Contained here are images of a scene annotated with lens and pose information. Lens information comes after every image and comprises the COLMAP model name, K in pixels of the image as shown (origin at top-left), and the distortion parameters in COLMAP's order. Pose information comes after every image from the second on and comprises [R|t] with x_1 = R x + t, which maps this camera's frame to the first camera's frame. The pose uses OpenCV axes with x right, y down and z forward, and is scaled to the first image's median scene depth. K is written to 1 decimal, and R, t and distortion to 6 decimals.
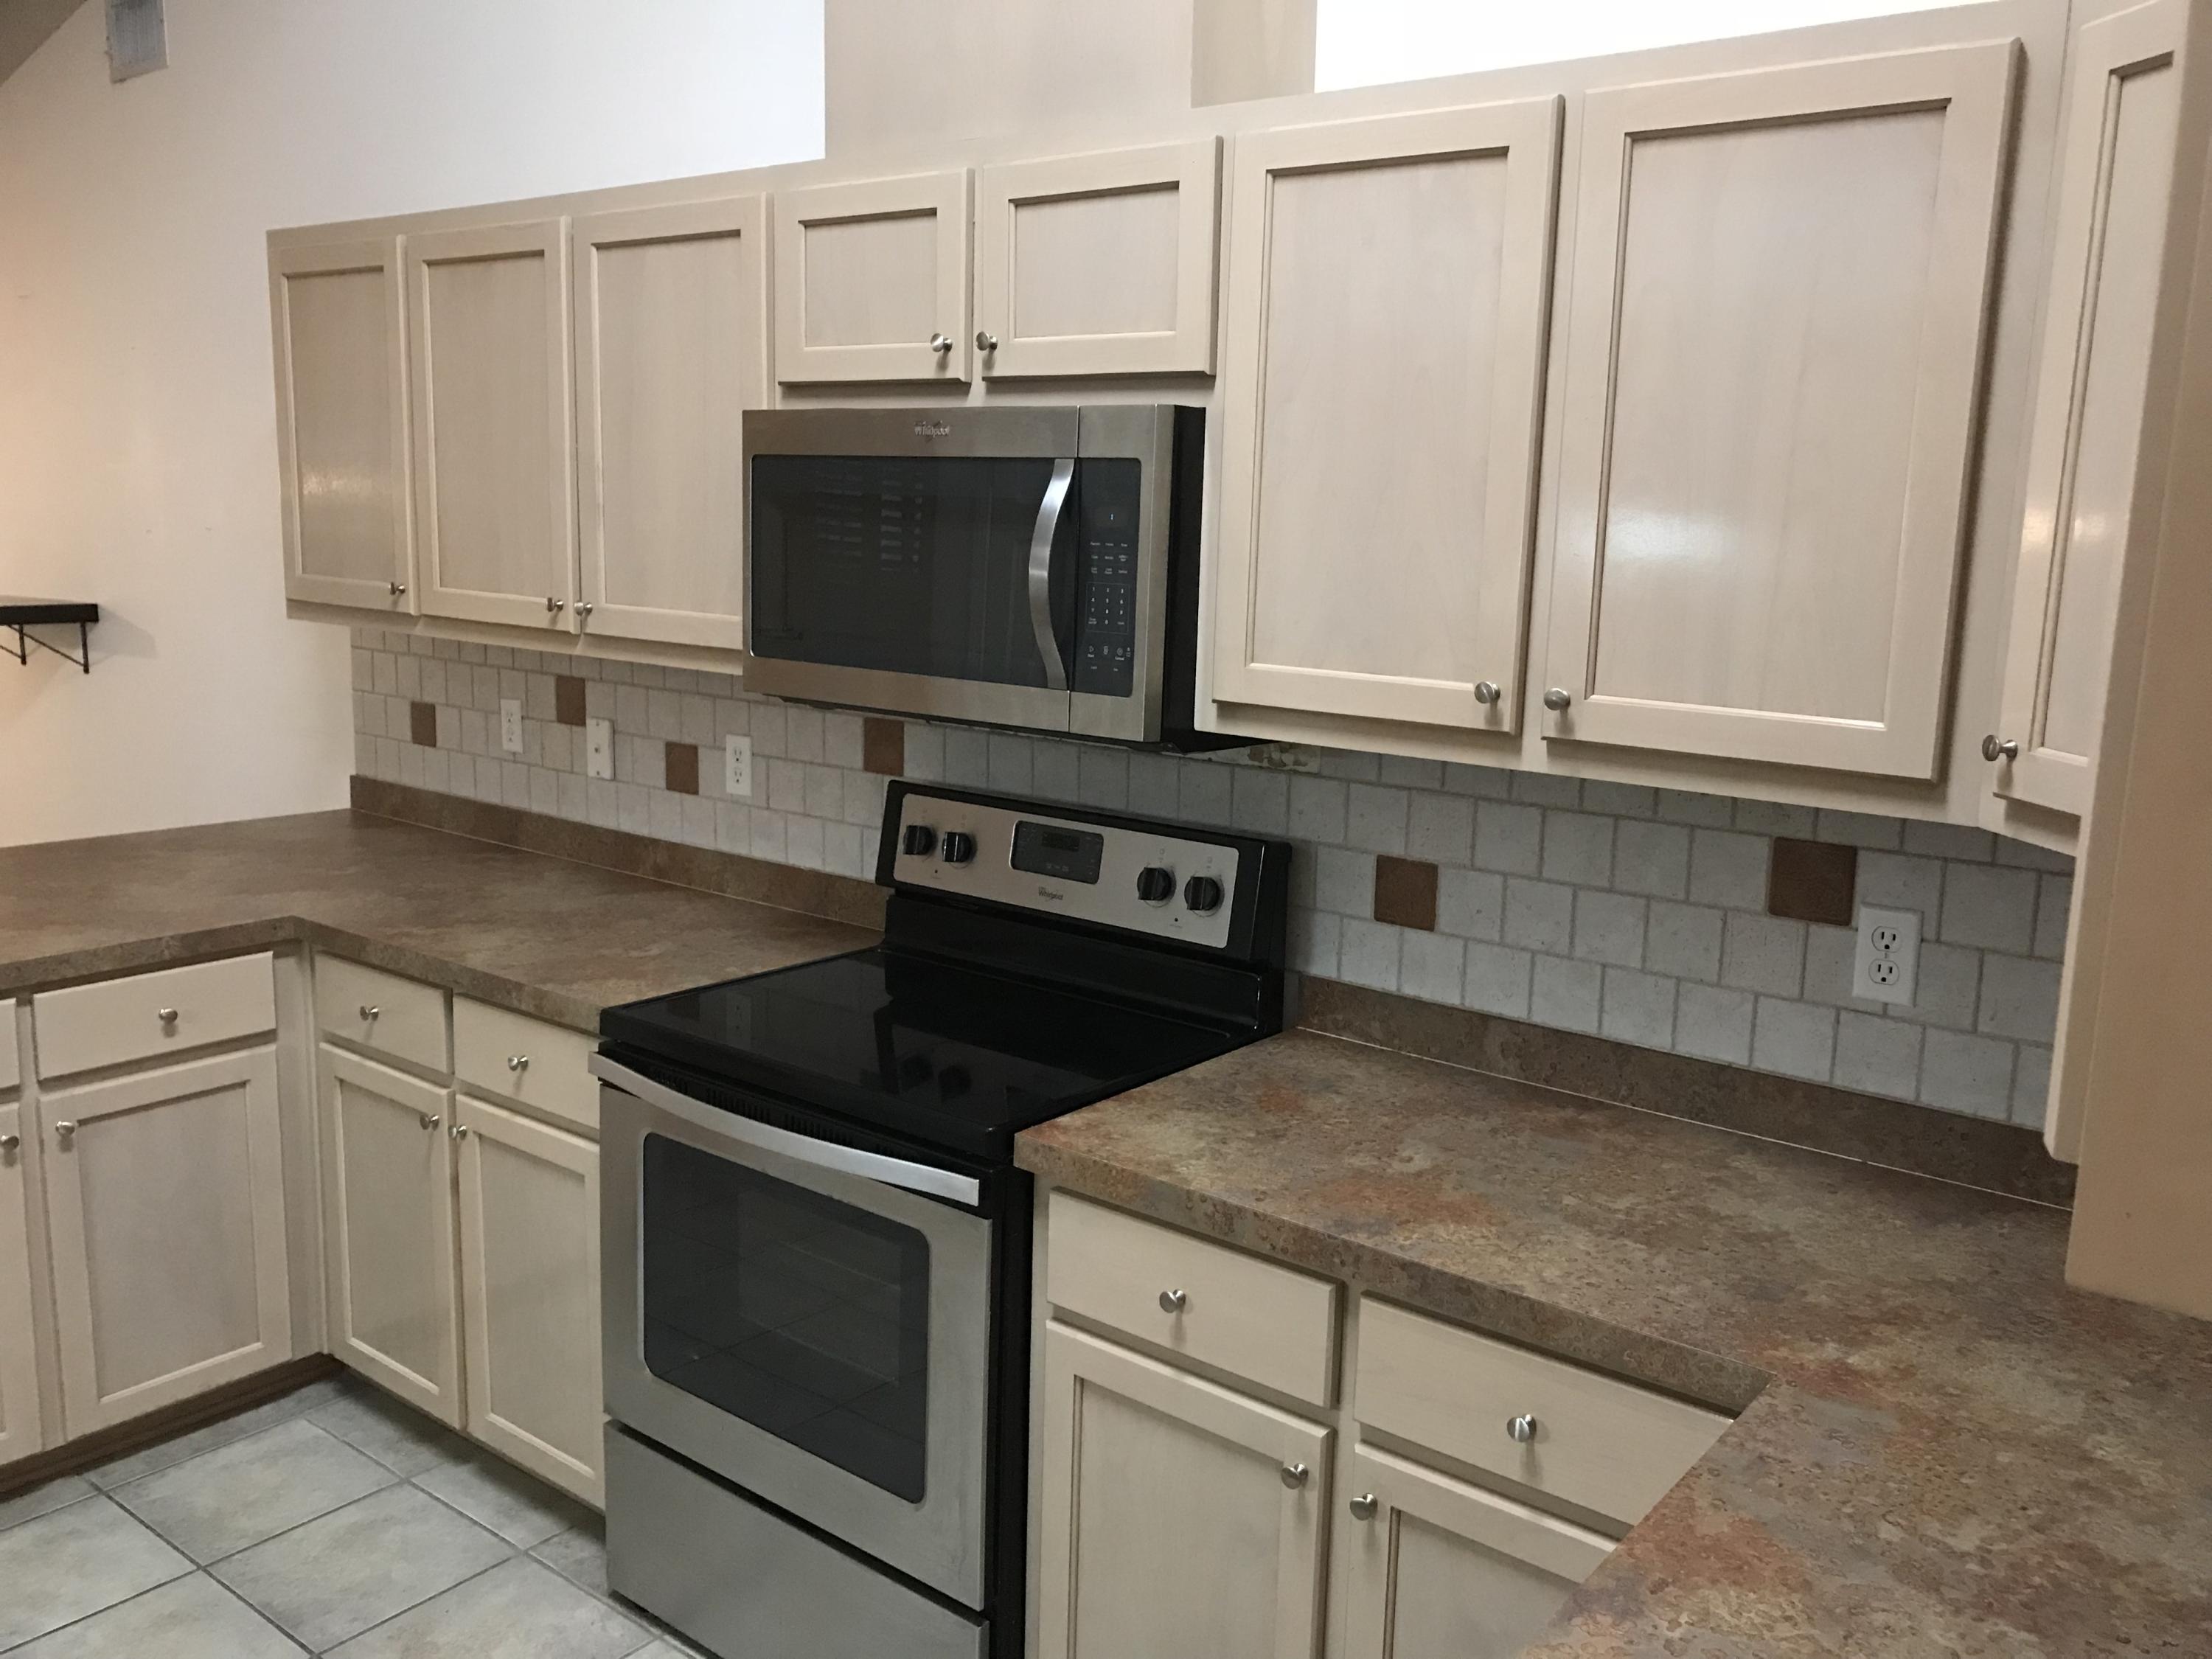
lens RADIAL K [[1768.3, 0, 1113.6], [0, 1768.3, 763.4], [0, 0, 1]] dist [0.081582, -0.002230]
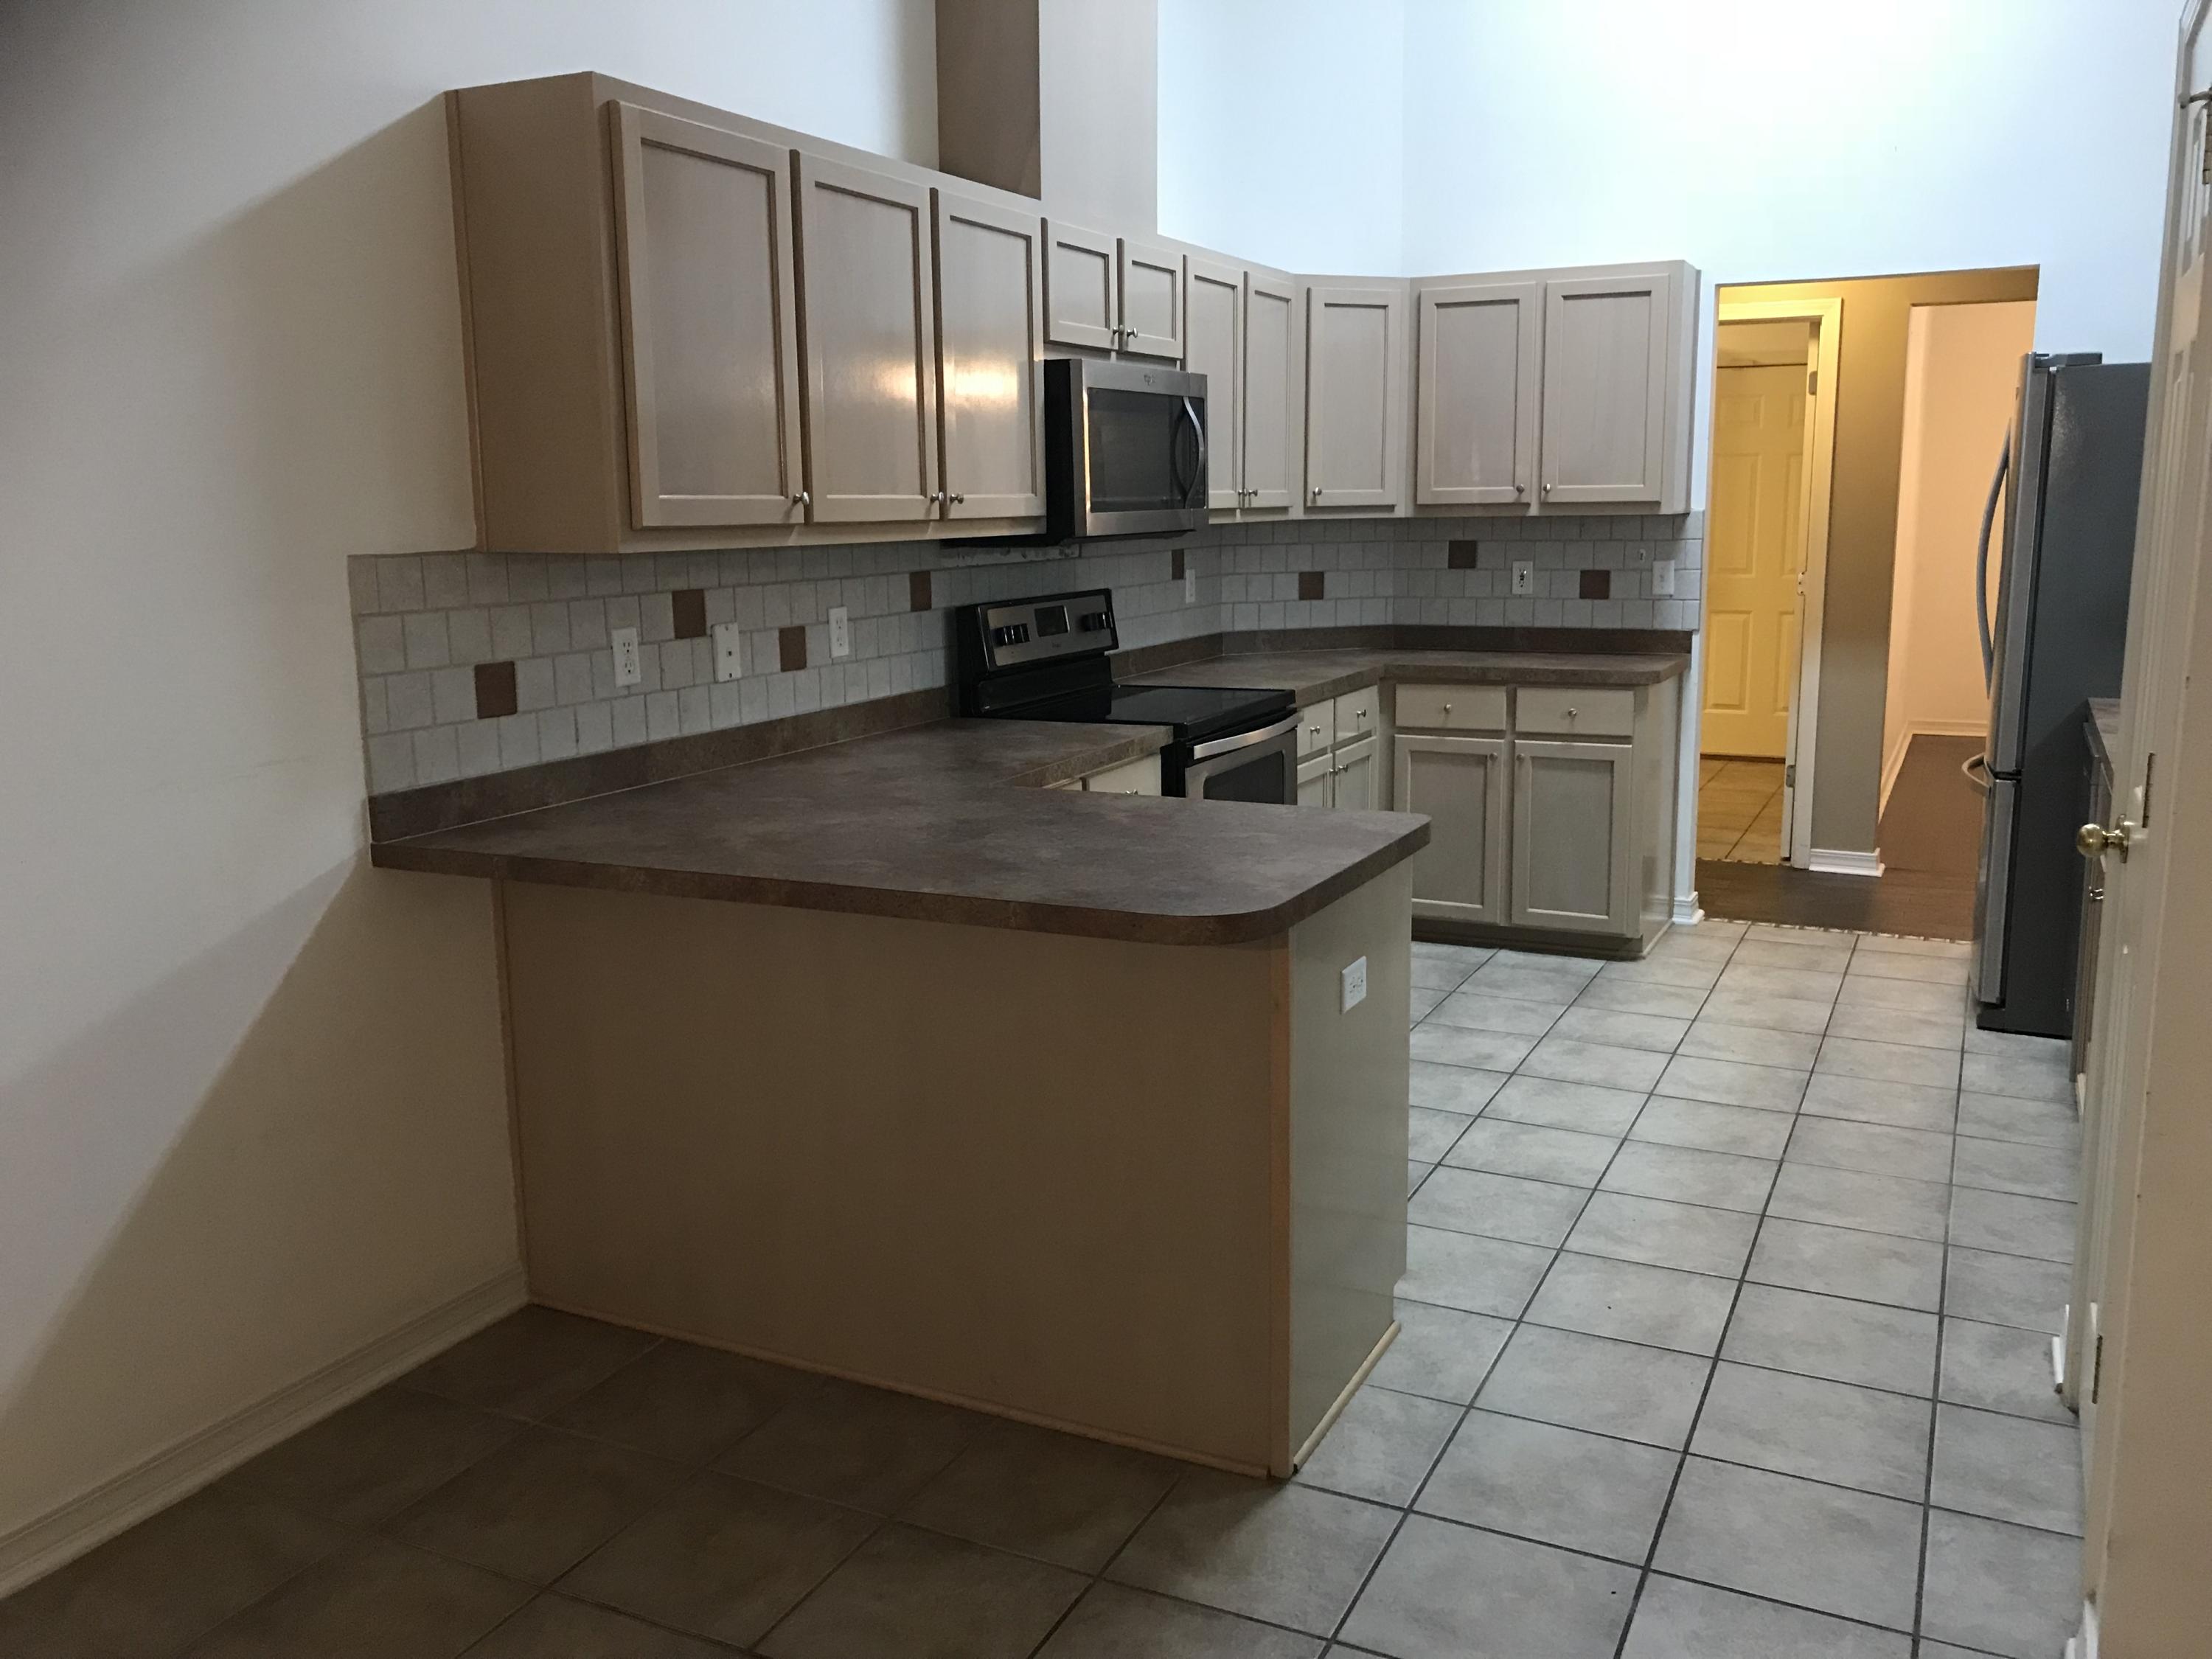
lens RADIAL K [[1812.5, 0, 1113.6], [0, 1812.5, 833.5], [0, 0, 1]] dist [-0.002565, -0.000245]
pose [[-0.197522, -0.211003, 0.957321, -1.310963], [0.142637, 0.959981, 0.241020, -0.124261], [-0.969866, 0.184156, -0.159520, 0.926948]]
